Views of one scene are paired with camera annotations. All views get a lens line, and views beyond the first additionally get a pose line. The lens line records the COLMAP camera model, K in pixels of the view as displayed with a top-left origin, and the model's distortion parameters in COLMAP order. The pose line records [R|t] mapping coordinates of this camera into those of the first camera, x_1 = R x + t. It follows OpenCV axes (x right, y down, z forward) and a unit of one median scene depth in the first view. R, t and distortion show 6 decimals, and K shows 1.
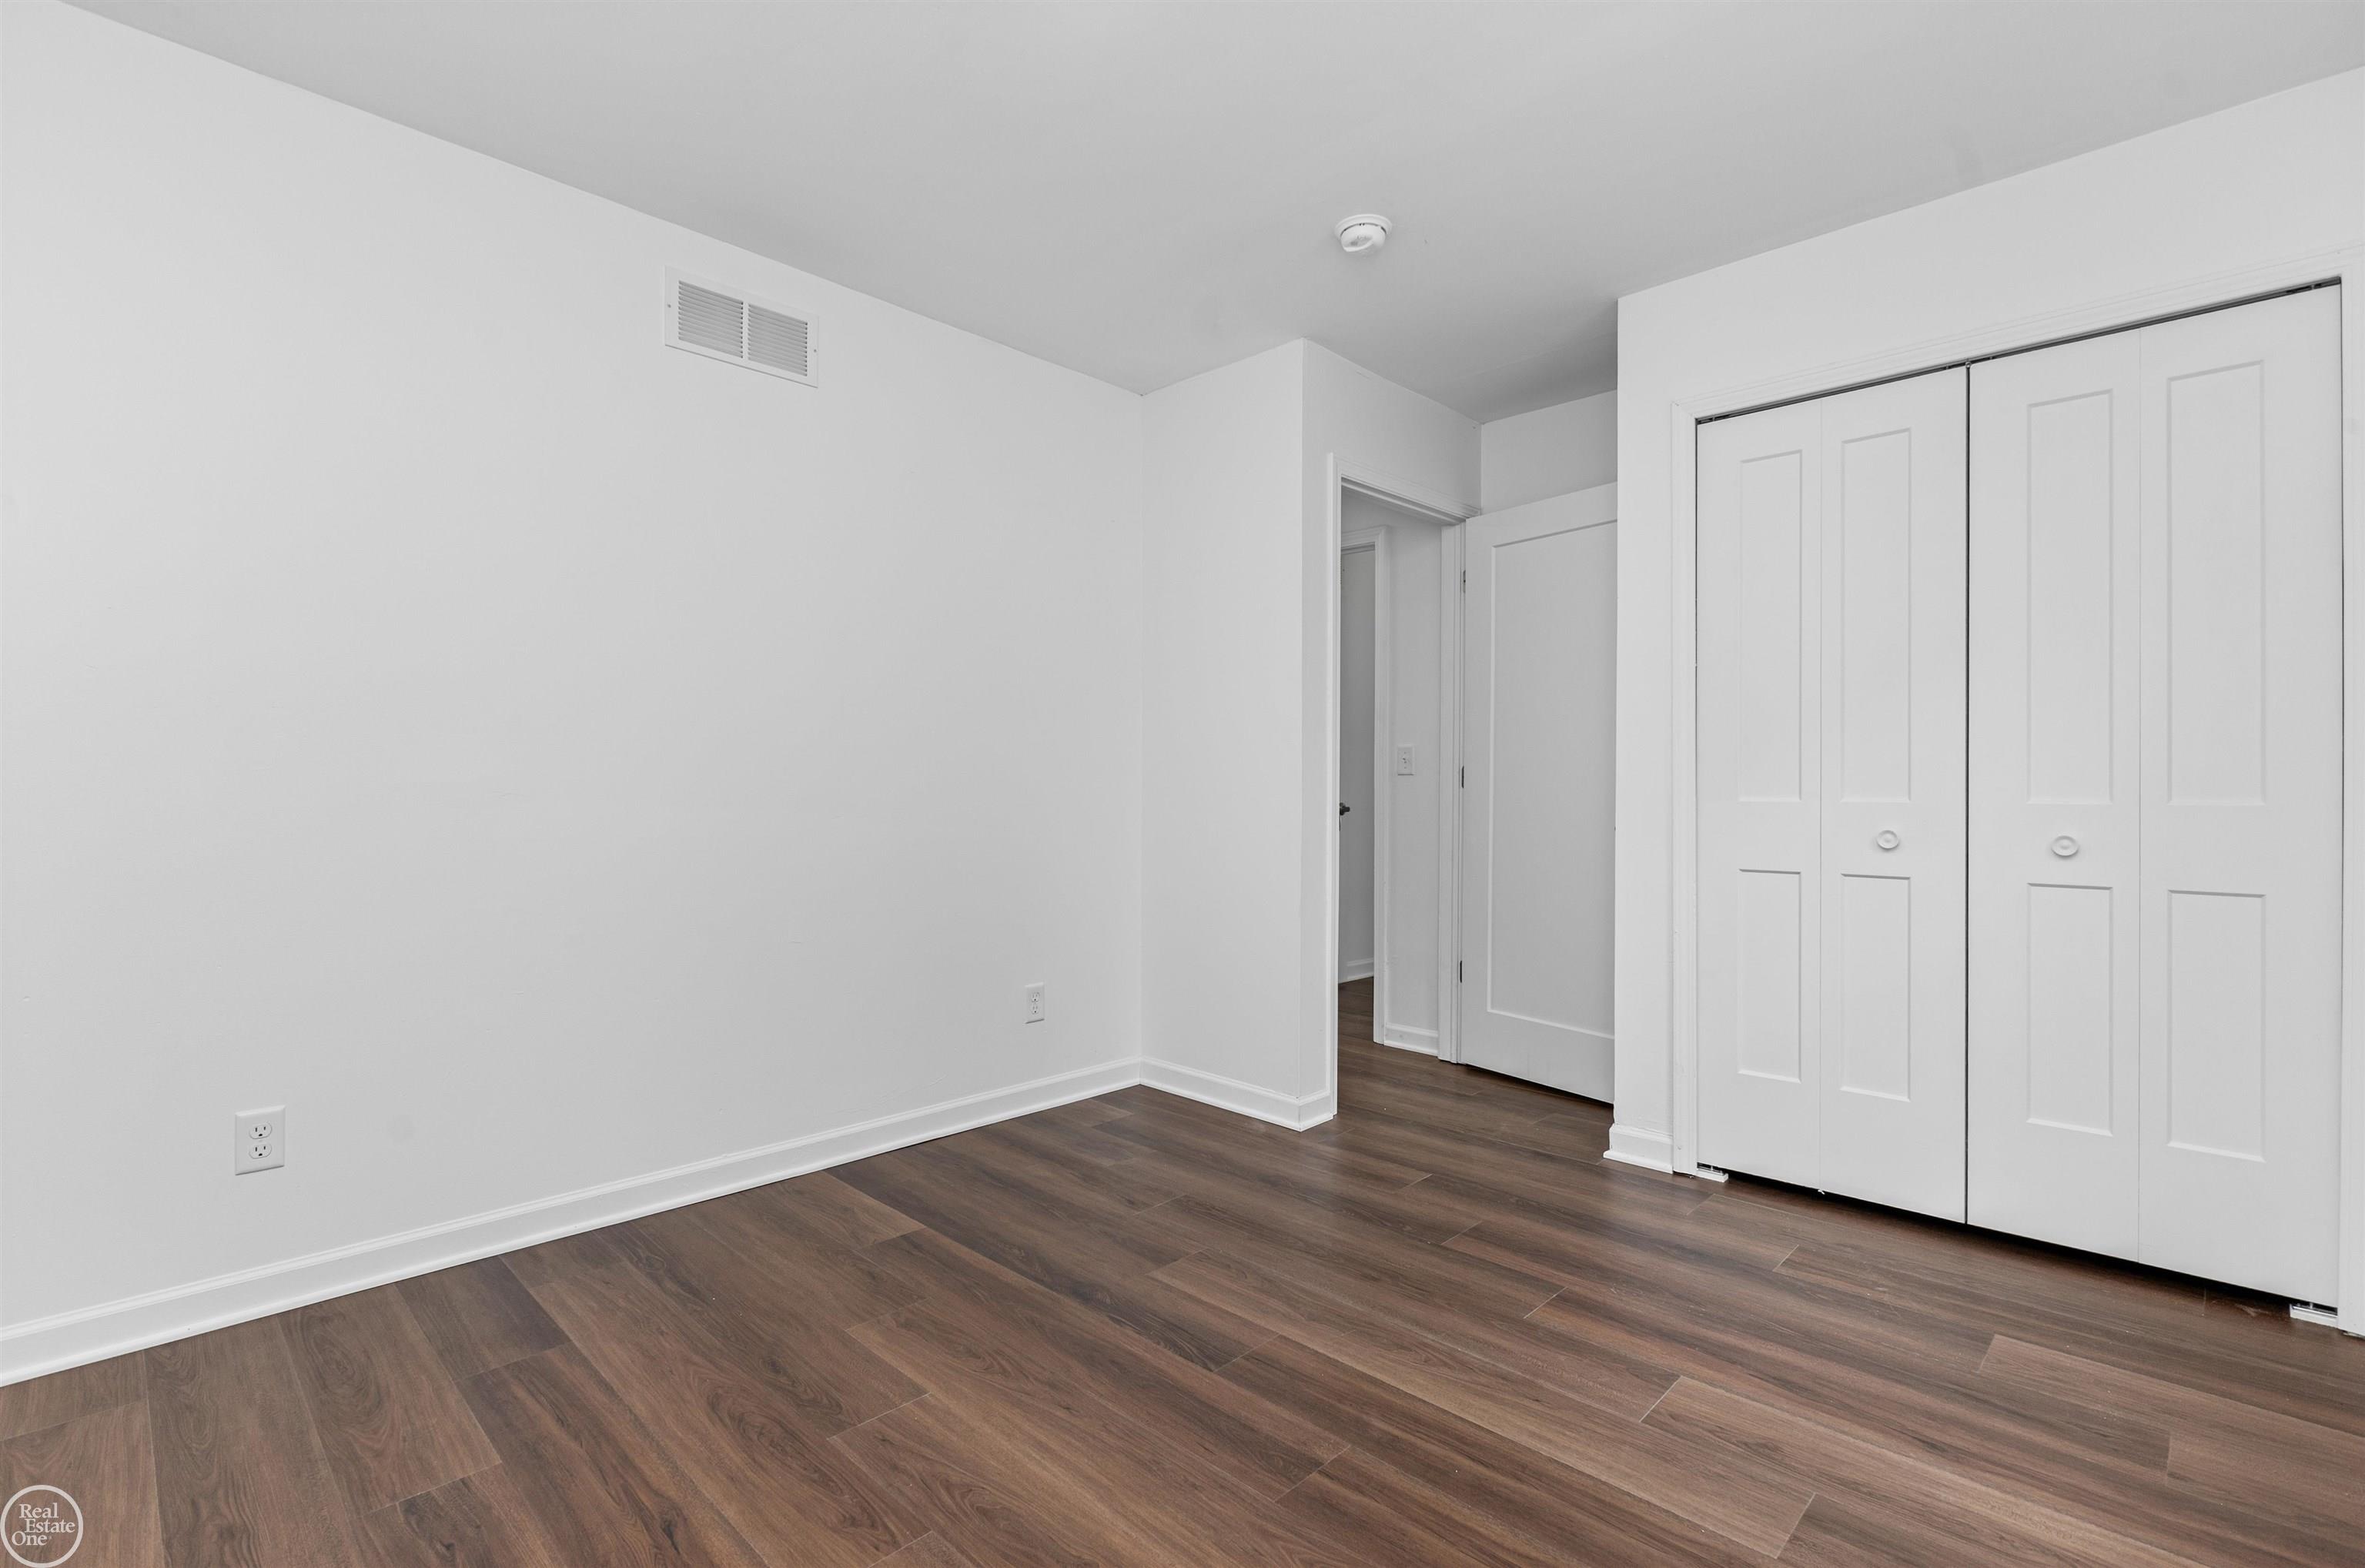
lens RADIAL K [[1071.0, 0, 1179.7], [0, 1071.0, 778.1], [0, 0, 1]] dist [-0.004231, -0.001387]
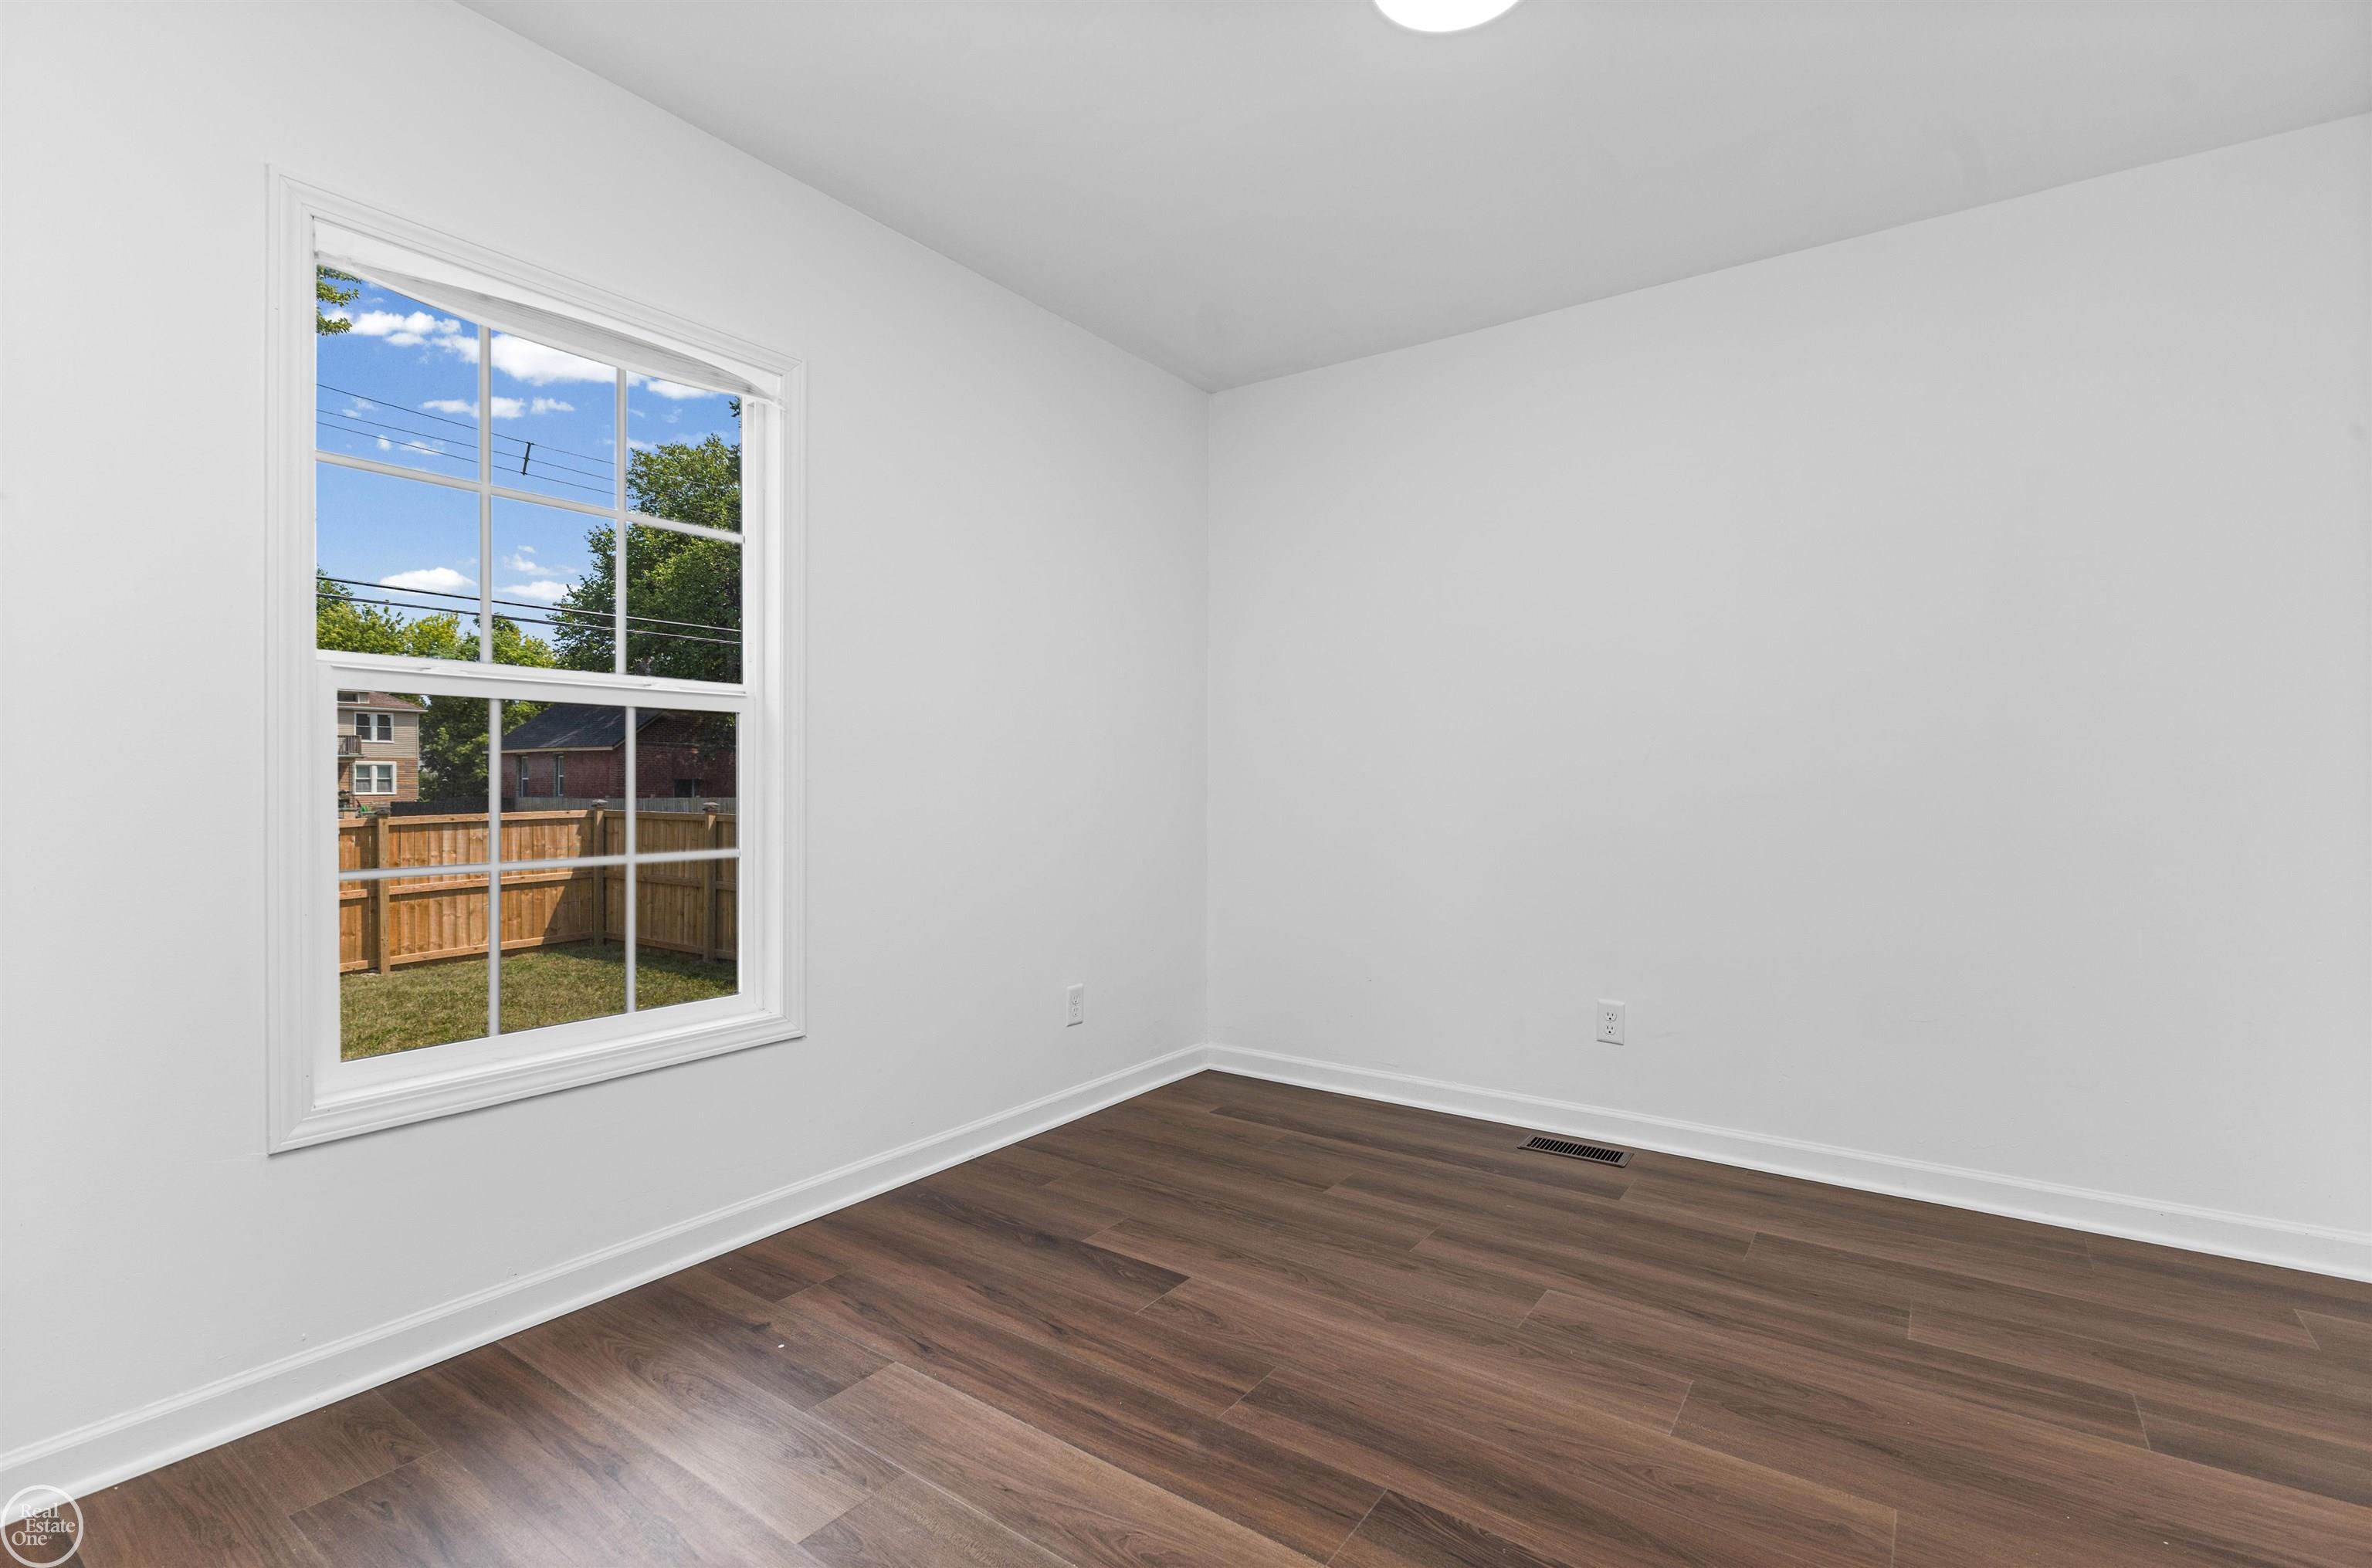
lens RADIAL K [[1088.6, 0, 1186.0], [0, 1088.6, 784.0], [0, 0, 1]] dist [-0.000211, -0.000133]
pose [[-0.987028, -0.002275, -0.160532, 0.316647], [-0.001349, 0.999982, -0.005878, 0.019614], [0.160542, -0.005586, -0.987013, 1.790635]]
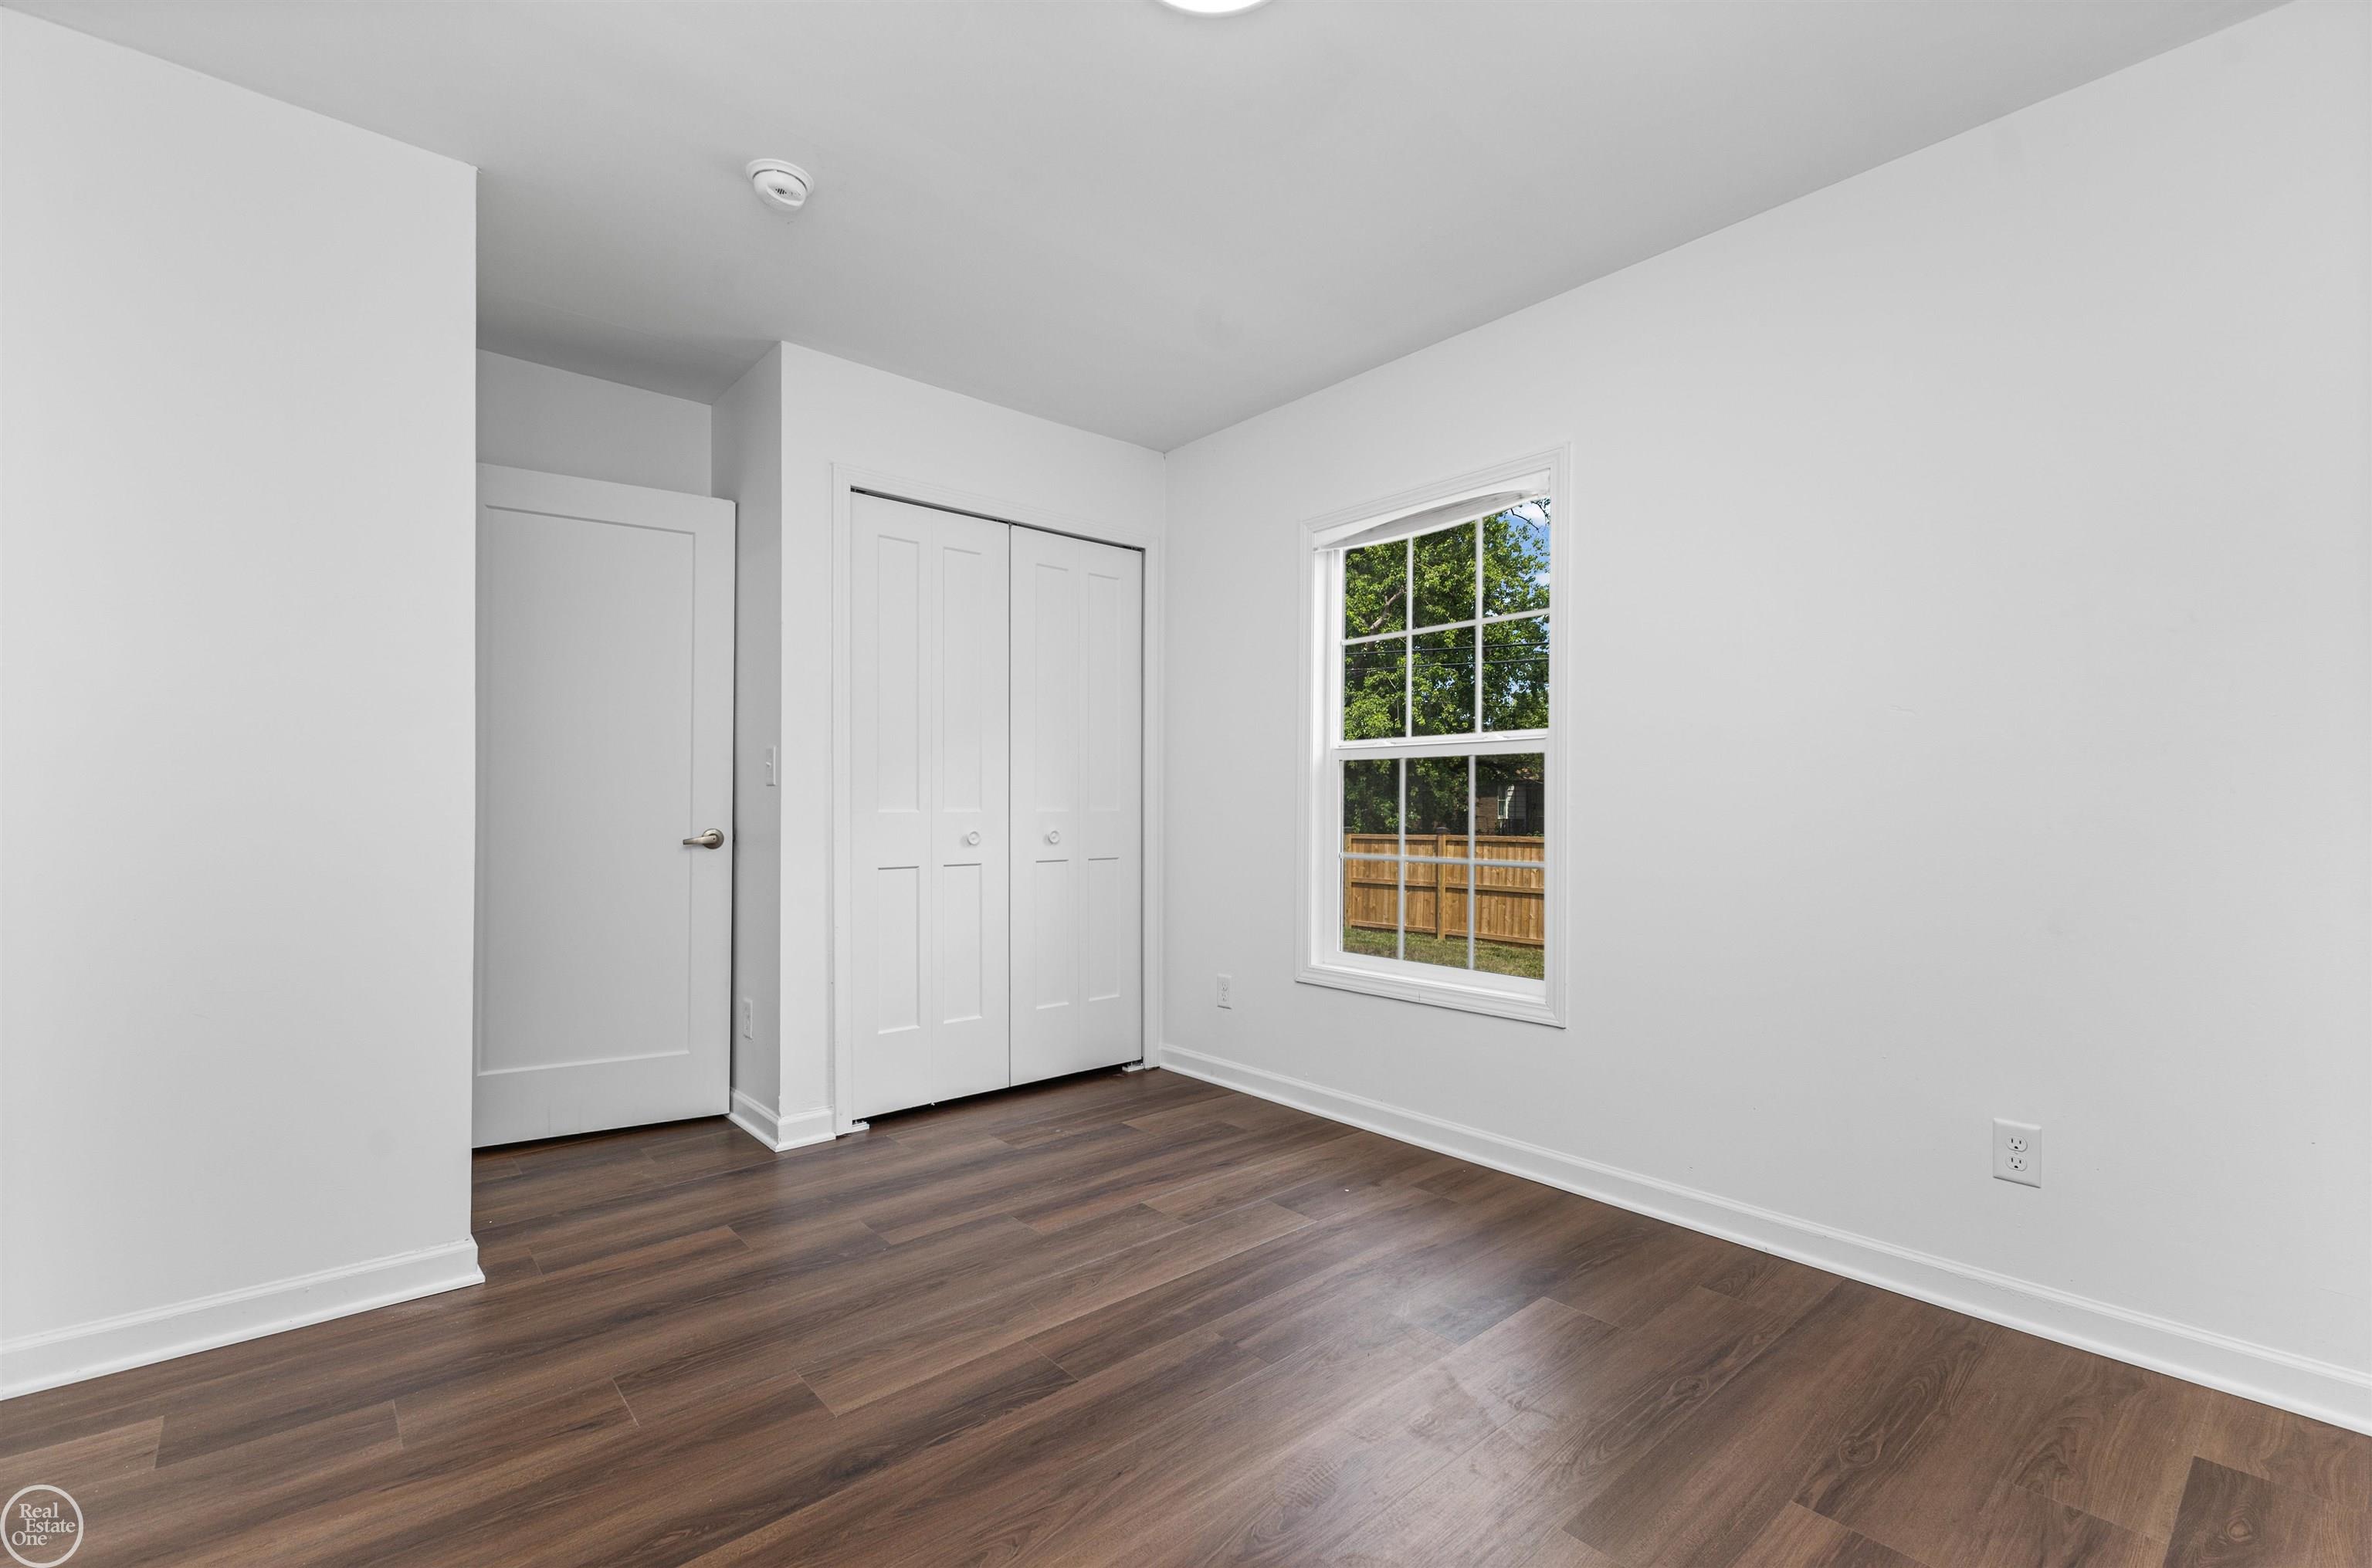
lens RADIAL K [[1036.3, 0, 1193.6], [0, 1036.3, 794.3], [0, 0, 1]] dist [0.007462, 0.000109]
pose [[0.069668, 0.006583, 0.997549, -0.938959], [-0.012662, 0.999904, -0.005715, 0.005228], [-0.997490, -0.012232, 0.069745, 0.824411]]
